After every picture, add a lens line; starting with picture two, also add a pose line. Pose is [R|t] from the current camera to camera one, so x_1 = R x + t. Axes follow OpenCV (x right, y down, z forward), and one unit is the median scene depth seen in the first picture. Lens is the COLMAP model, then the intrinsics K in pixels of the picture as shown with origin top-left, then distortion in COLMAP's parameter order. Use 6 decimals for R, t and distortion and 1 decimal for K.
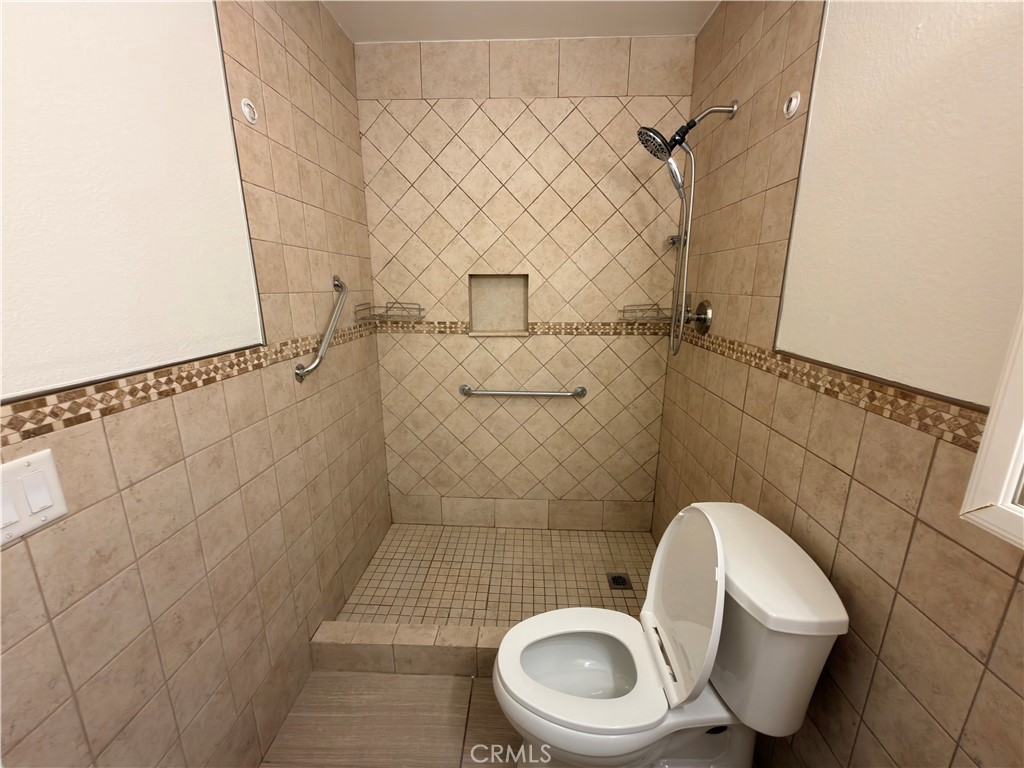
lens RADIAL K [[407.5, 0, 514.1], [0, 407.5, 384.6], [0, 0, 1]] dist [-0.001040, -0.000137]
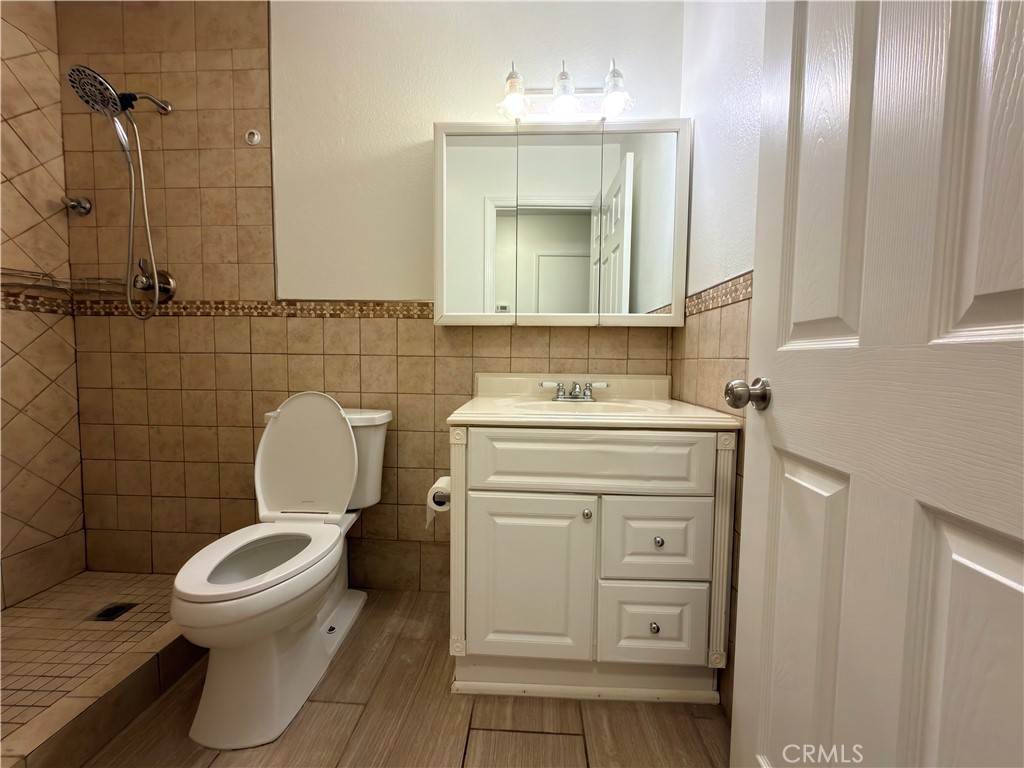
lens RADIAL K [[407.5, 0, 514.1], [0, 407.5, 384.6], [0, 0, 1]] dist [-0.001040, -0.000137]
pose [[0.009071, -0.062114, 0.998028, -0.729681], [0.227382, 0.972051, 0.058431, 0.280835], [-0.973763, 0.226404, 0.022941, 0.192832]]
